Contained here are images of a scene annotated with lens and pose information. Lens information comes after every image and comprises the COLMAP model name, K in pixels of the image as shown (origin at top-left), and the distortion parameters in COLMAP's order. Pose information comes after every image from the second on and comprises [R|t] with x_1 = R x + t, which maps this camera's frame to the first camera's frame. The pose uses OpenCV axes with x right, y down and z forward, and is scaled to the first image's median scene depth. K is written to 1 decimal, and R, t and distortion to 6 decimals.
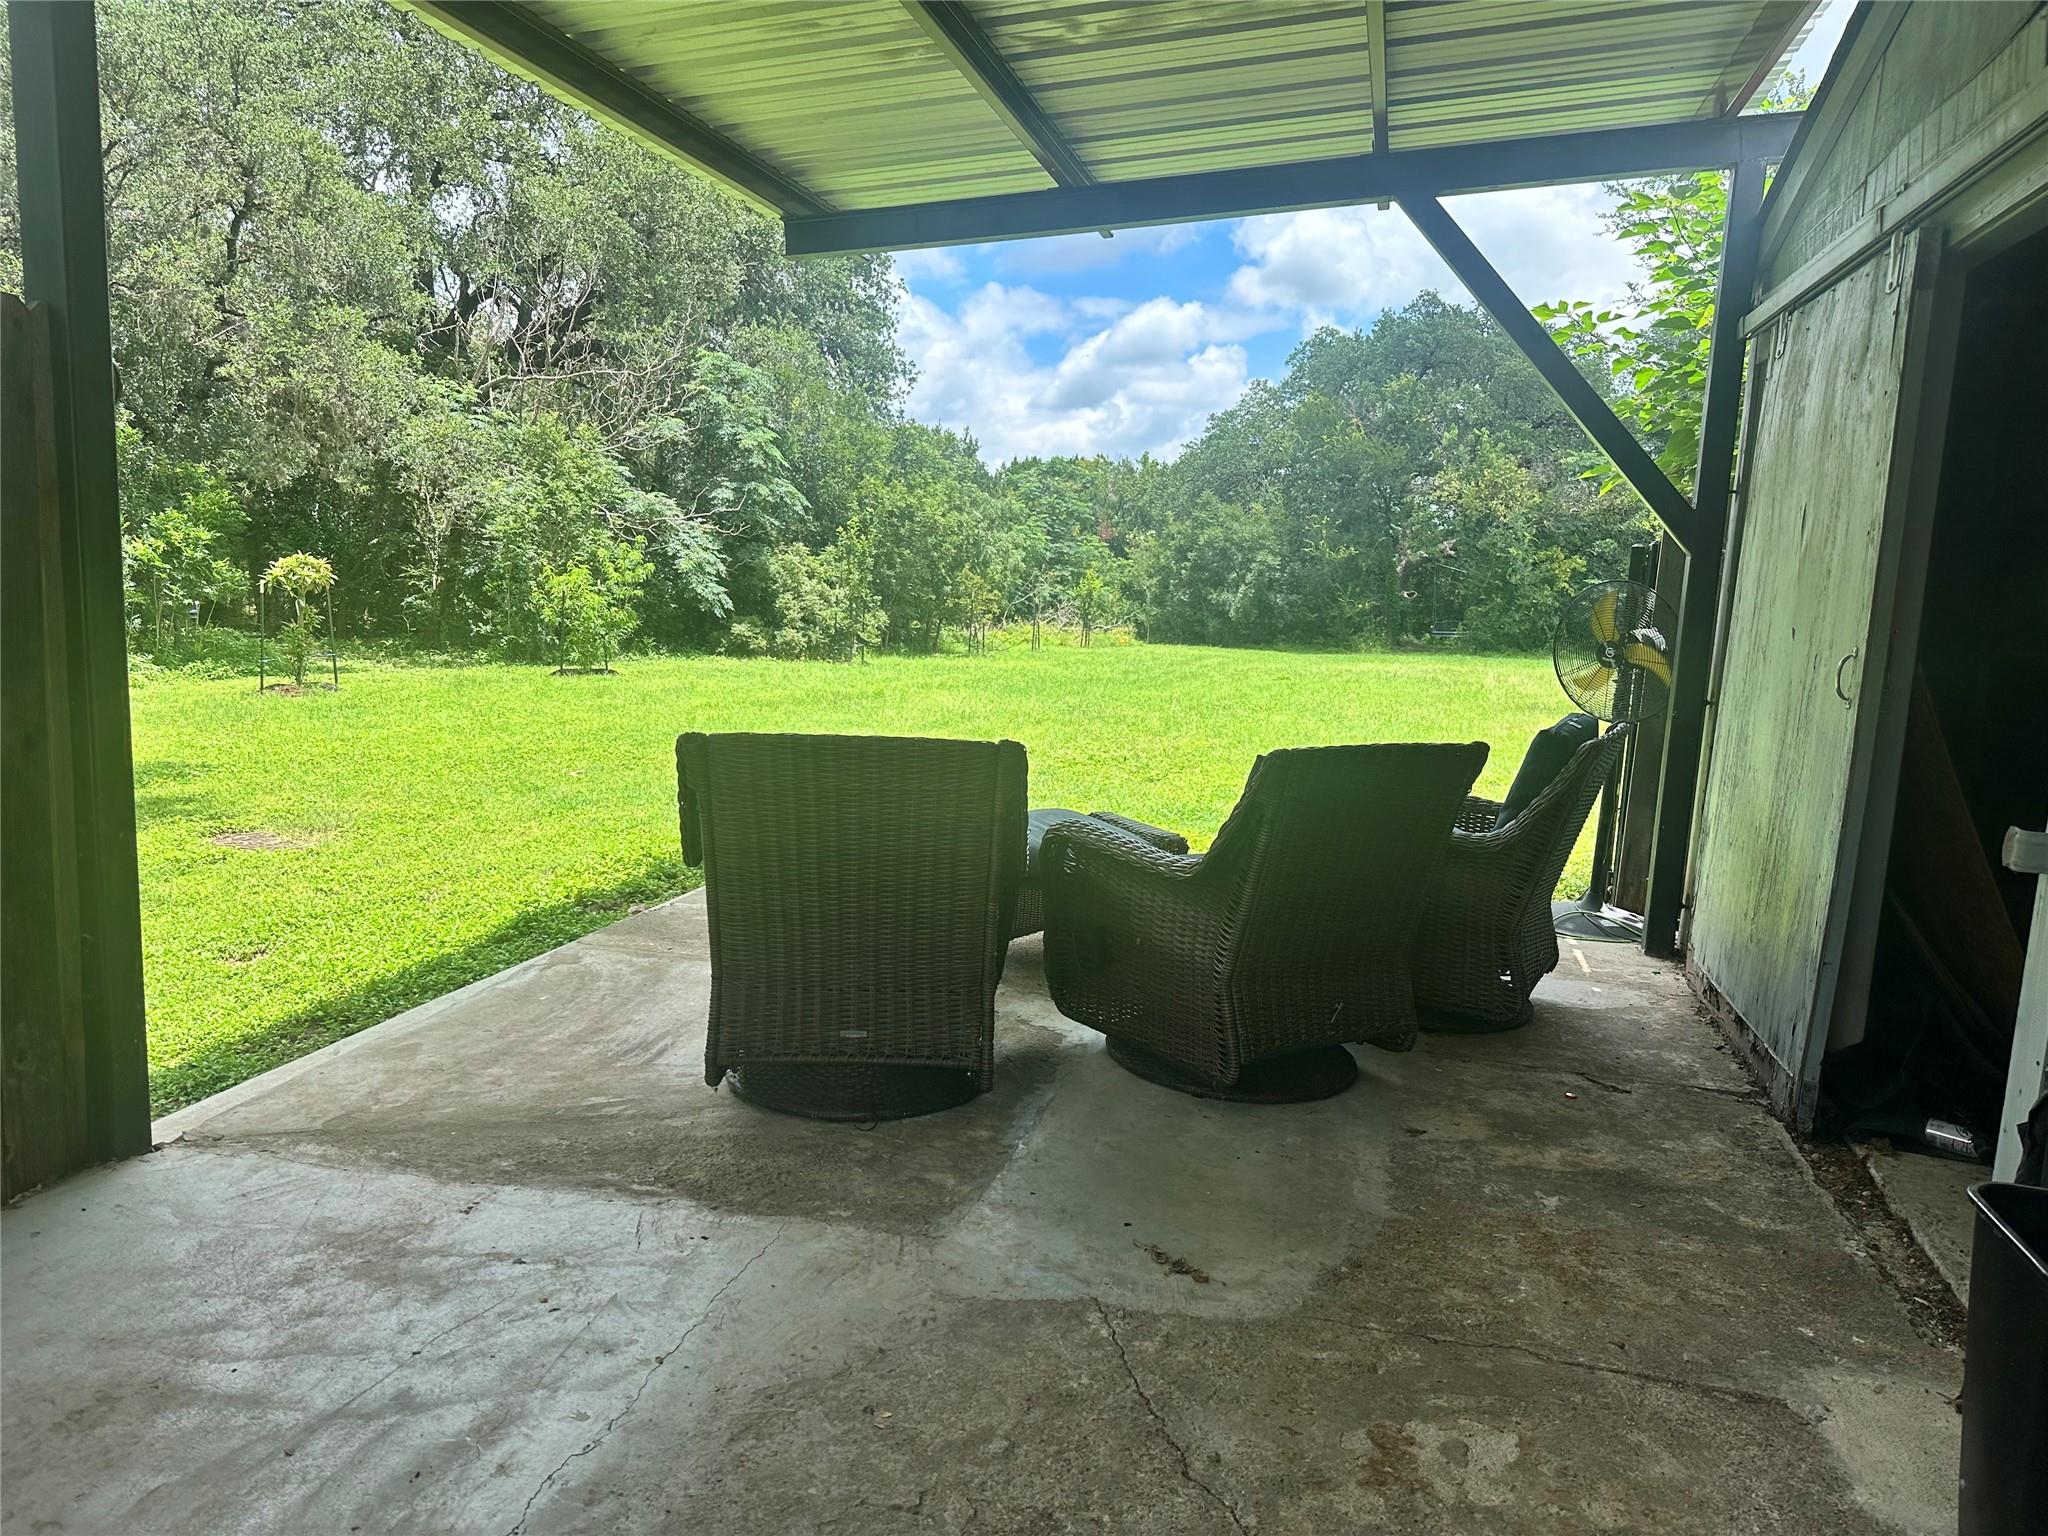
lens RADIAL K [[1448.1, 0, 1015.7], [0, 1448.1, 760.4], [0, 0, 1]] dist [0.047894, -0.041119]
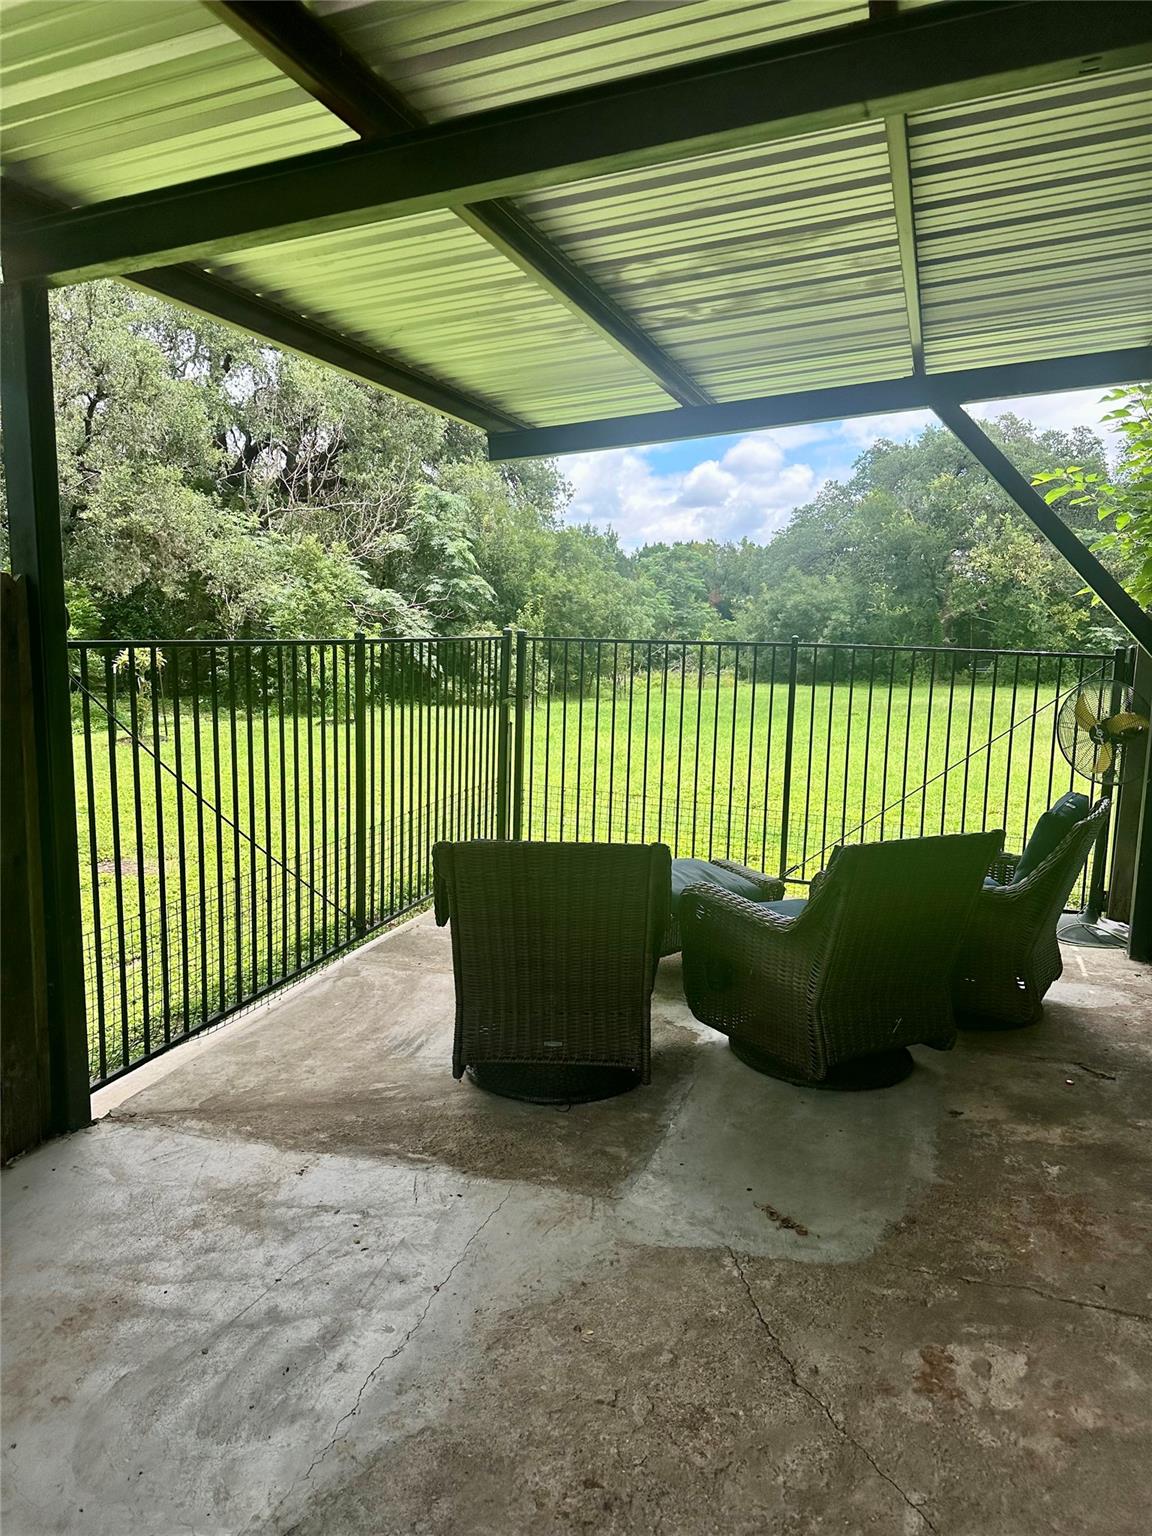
lens RADIAL K [[1086.1, 0, 569.8], [0, 1086.1, 762.4], [0, 0, 1]] dist [0.047894, -0.041119]
pose [[0.997186, -0.015595, -0.073326, -0.011738], [0.015416, 0.999877, -0.002996, -0.086027], [0.073363, 0.001857, 0.997304, -0.077912]]
